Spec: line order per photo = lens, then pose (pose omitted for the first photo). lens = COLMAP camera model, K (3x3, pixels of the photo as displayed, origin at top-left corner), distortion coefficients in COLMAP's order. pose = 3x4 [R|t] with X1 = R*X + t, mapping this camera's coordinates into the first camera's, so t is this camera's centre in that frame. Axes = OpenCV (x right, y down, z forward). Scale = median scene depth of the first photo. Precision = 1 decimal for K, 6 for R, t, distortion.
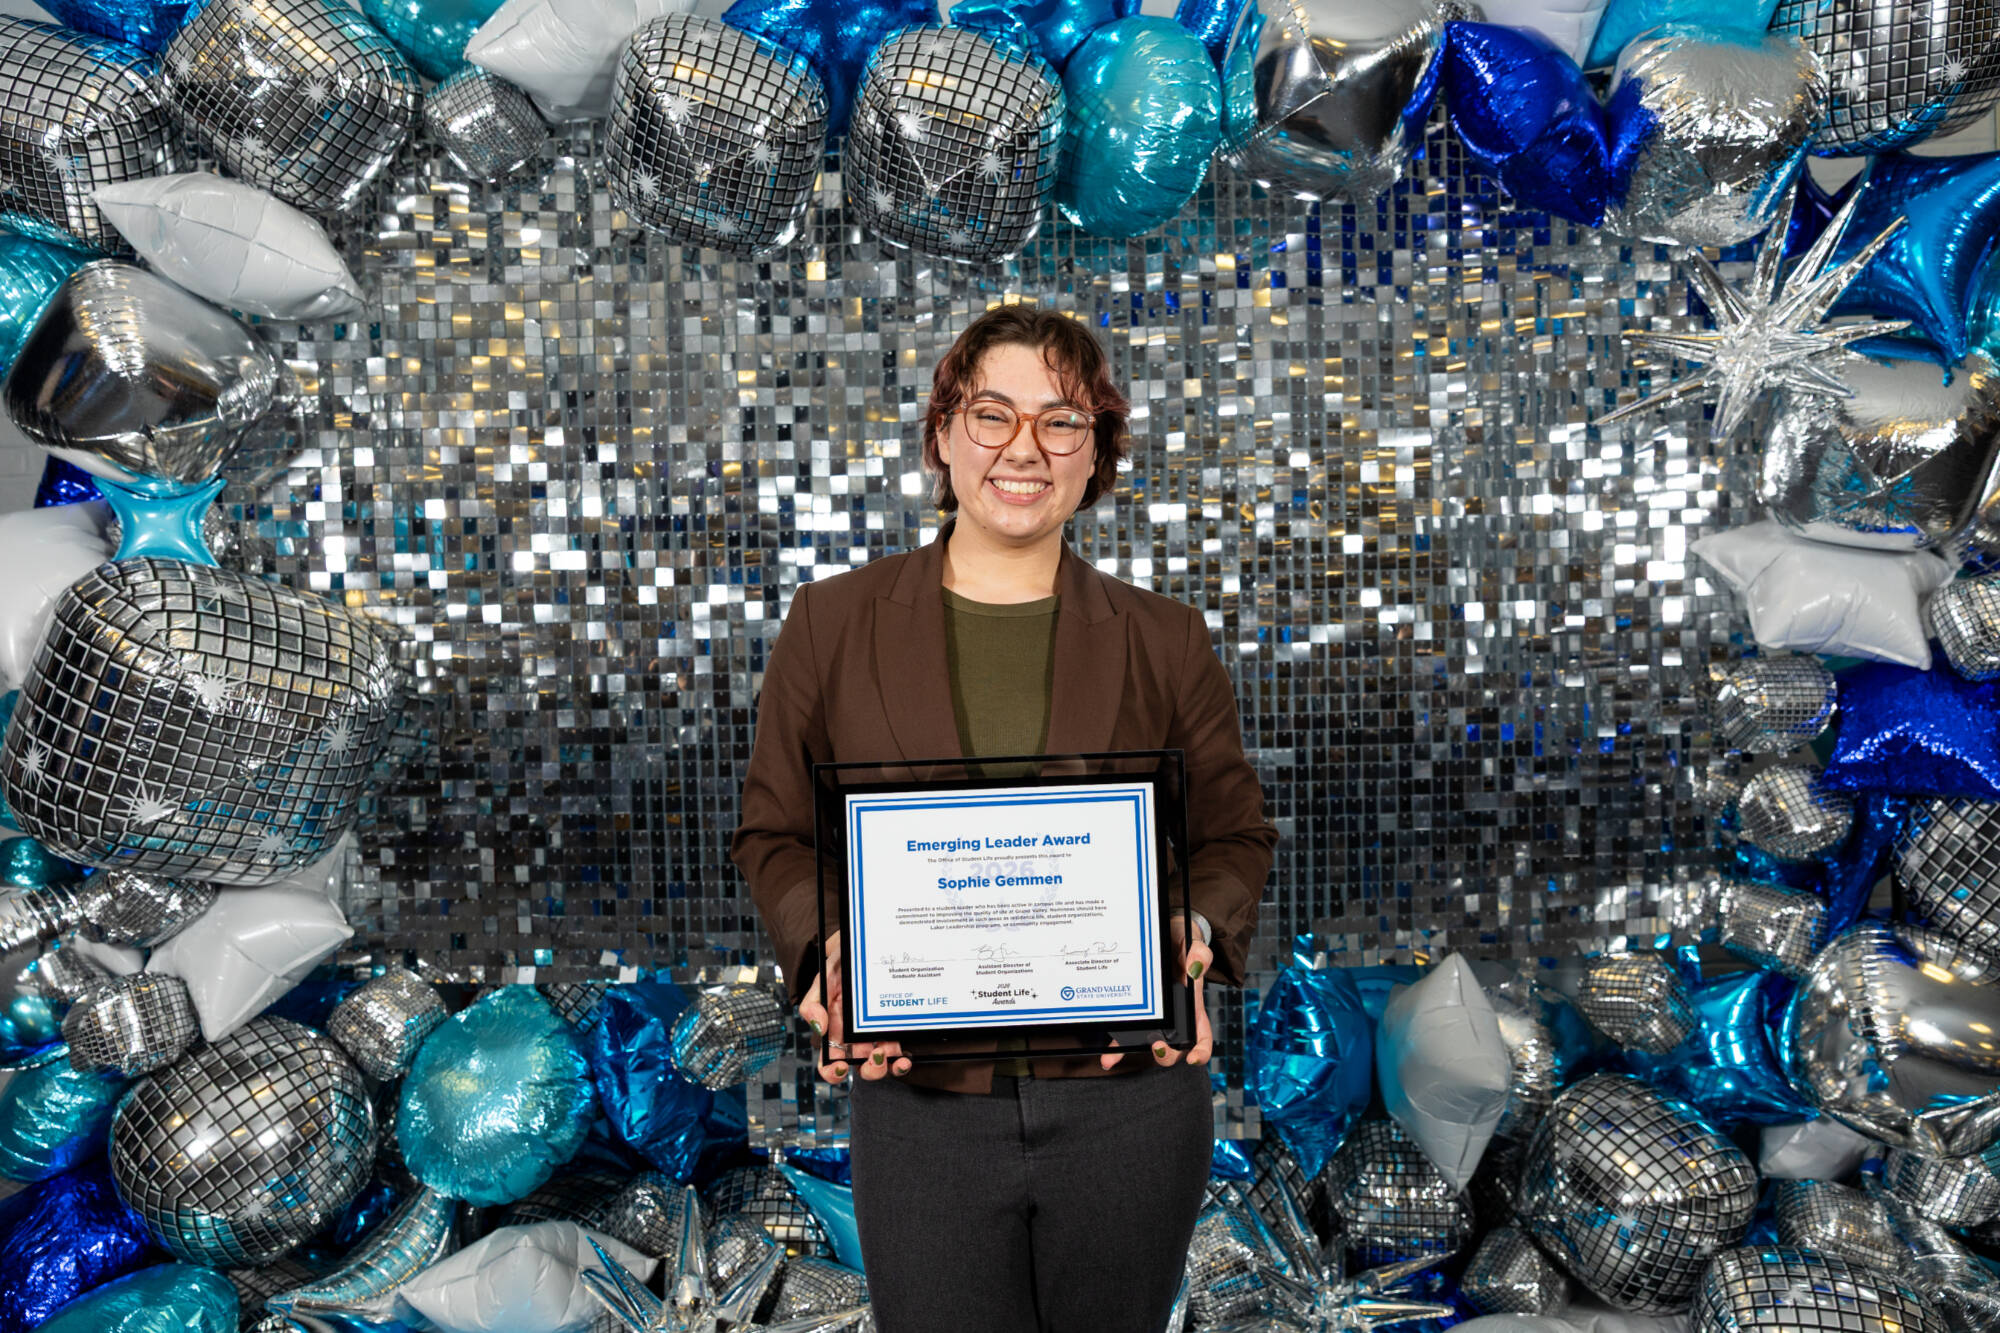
lens RADIAL K [[1380.0, 0, 1013.6], [0, 1380.0, 661.8], [0, 0, 1]] dist [0.002855, 0.002785]
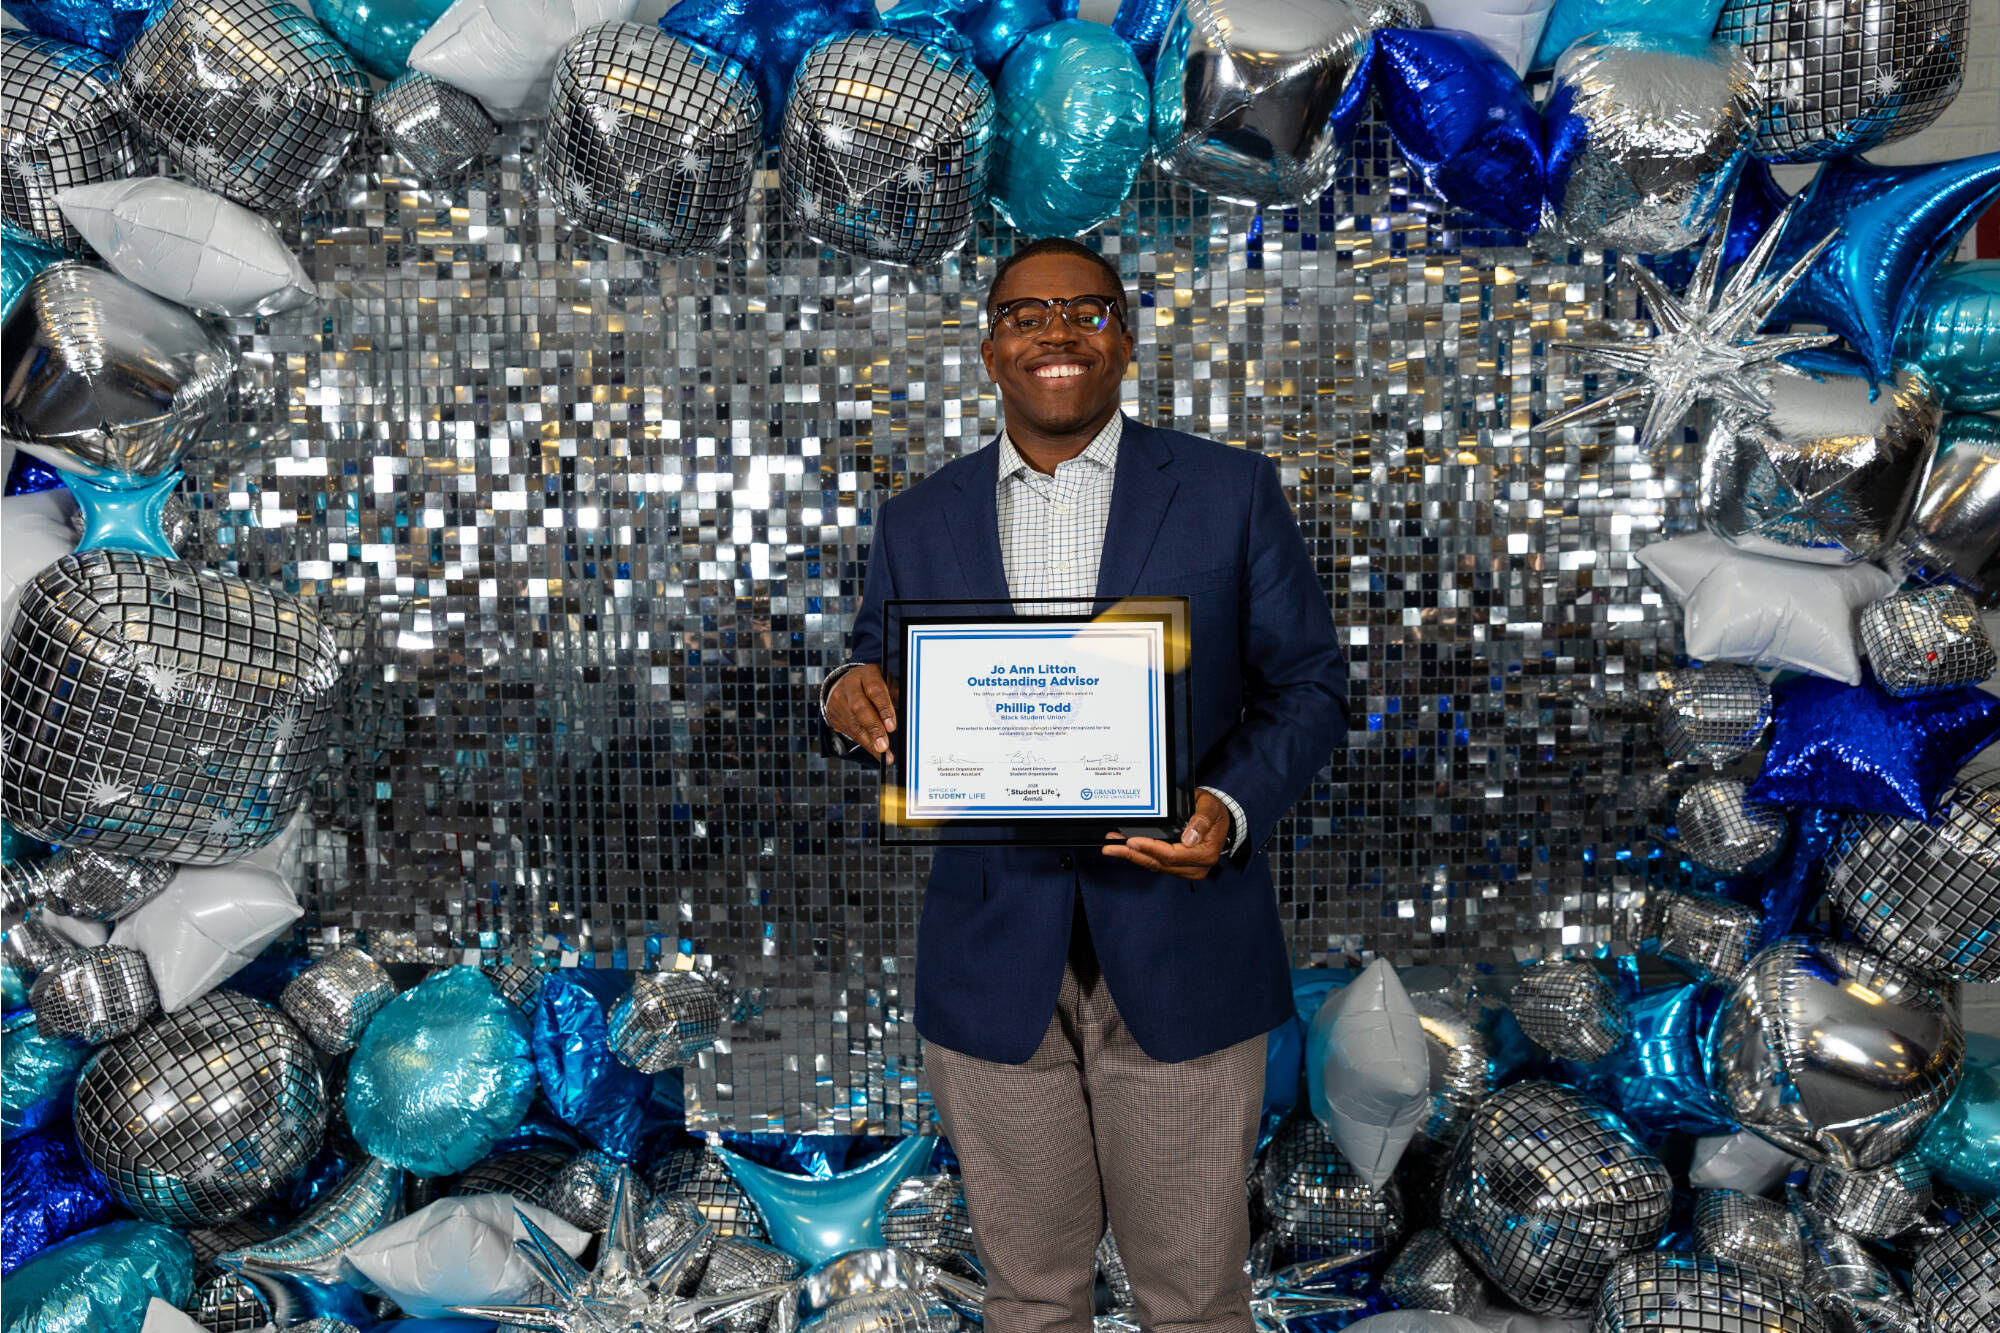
lens RADIAL K [[1504.8, 0, 1006.6], [0, 1504.8, 670.3], [0, 0, 1]] dist [-0.014753, 0.017161]
pose [[0.999124, 0.016660, -0.038395, 0.094081], [-0.015547, 0.999455, 0.029115, -0.027497], [0.038859, -0.028492, 0.998838, -0.103578]]
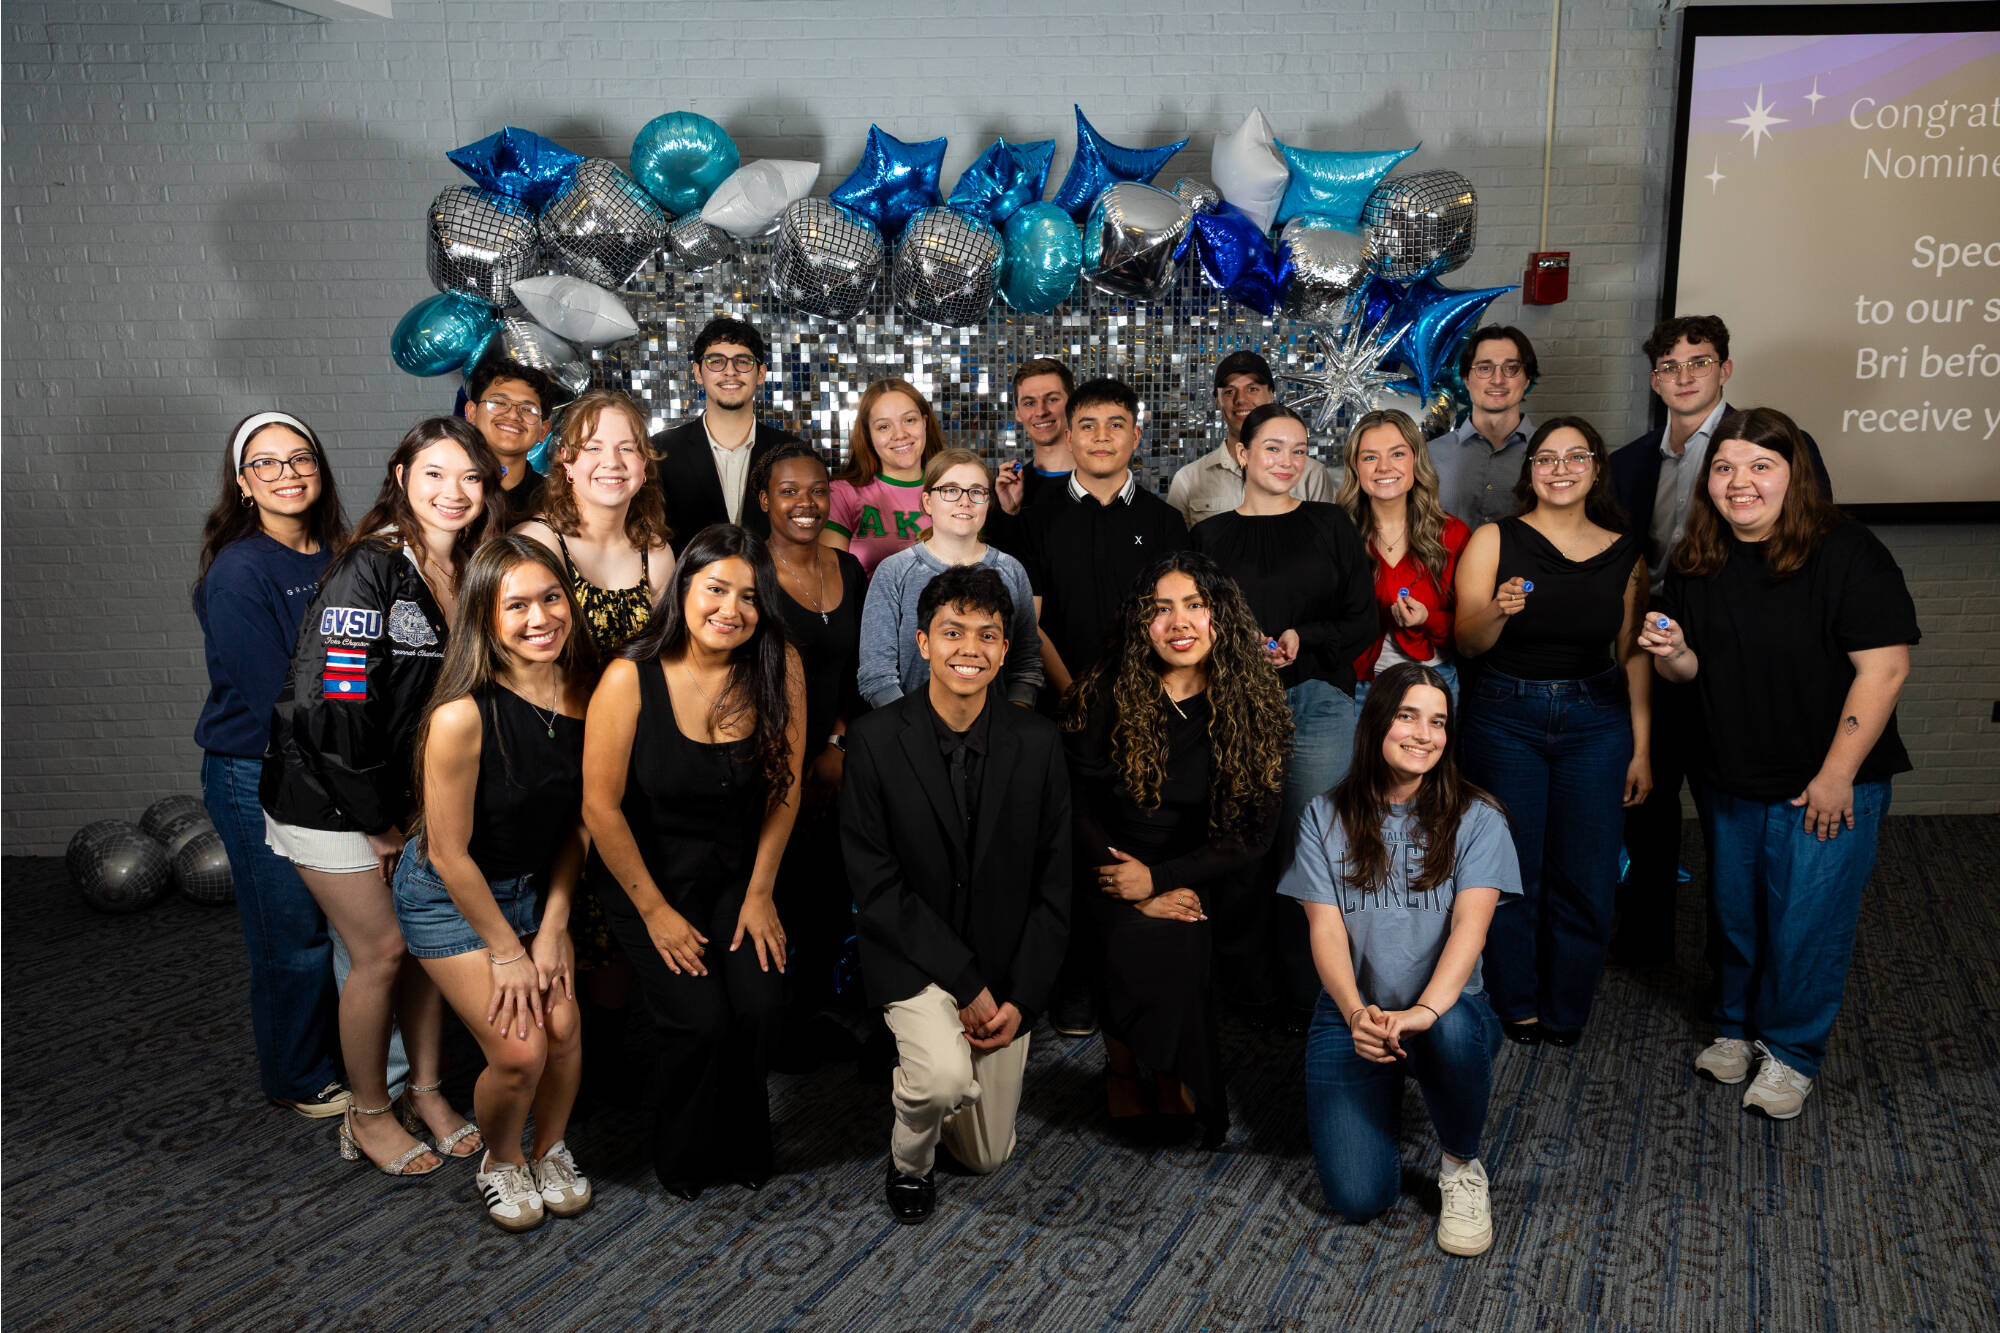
lens RADIAL K [[1564.2, 0, 995.1], [0, 1564.2, 677.0], [0, 0, 1]] dist [-0.003574, 0.015162]
pose [[0.998105, 0.014218, 0.059873, -0.099670], [-0.021800, 0.991542, 0.127943, -0.081644], [-0.057548, -0.129005, 0.989973, -1.293572]]
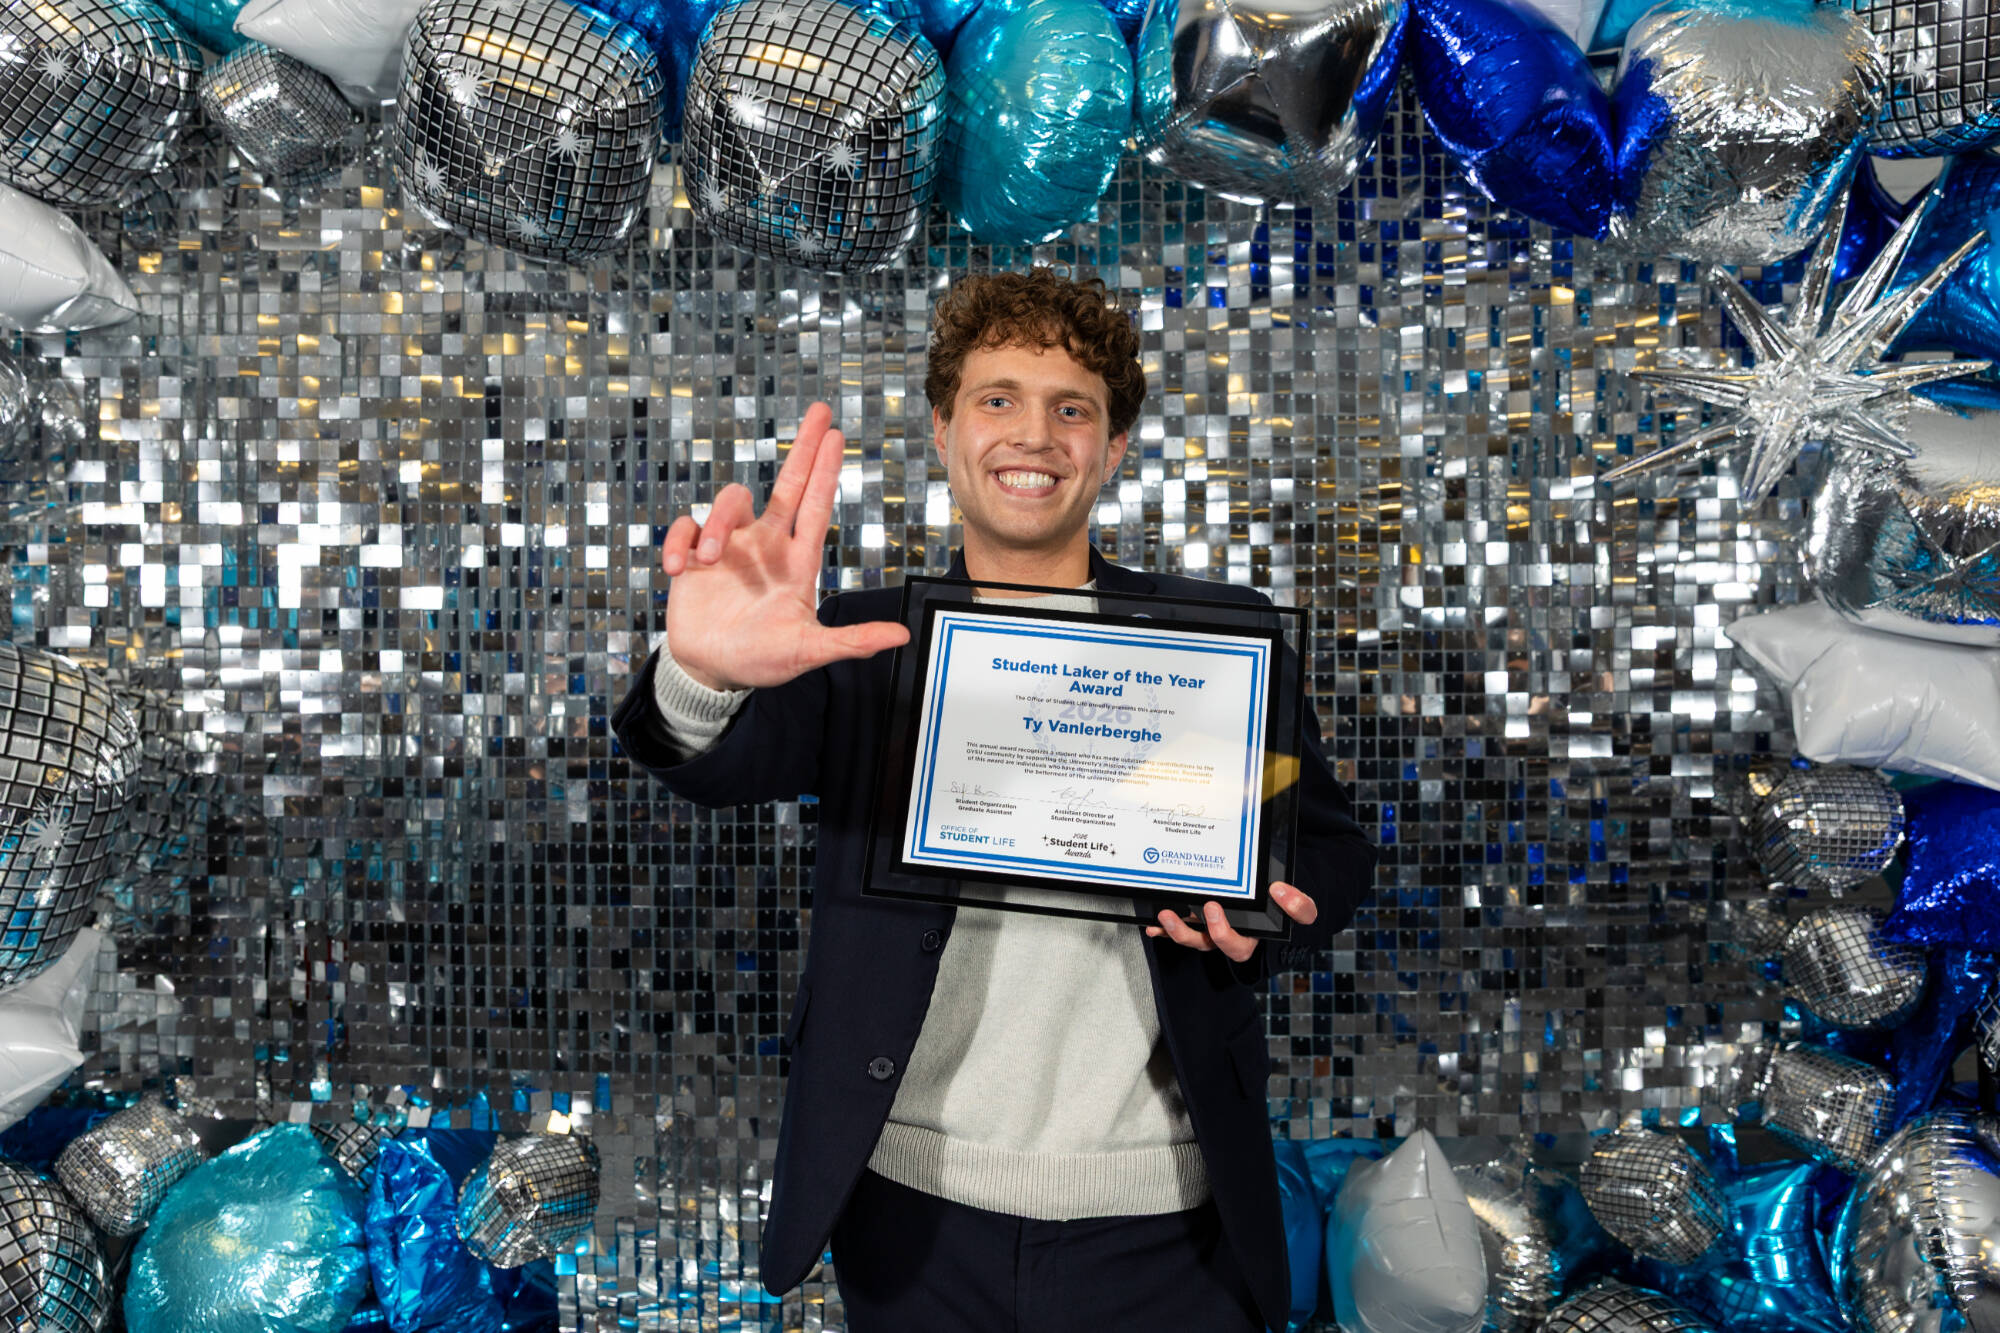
lens RADIAL K [[1514.8, 0, 988.6], [0, 1514.8, 640.4], [0, 0, 1]] dist [-0.017910, 0.020867]
pose [[0.998844, 0.021617, -0.042935, 0.108901], [-0.023188, 0.999067, -0.036434, -0.039338], [0.042107, 0.037388, 0.998413, 0.109385]]
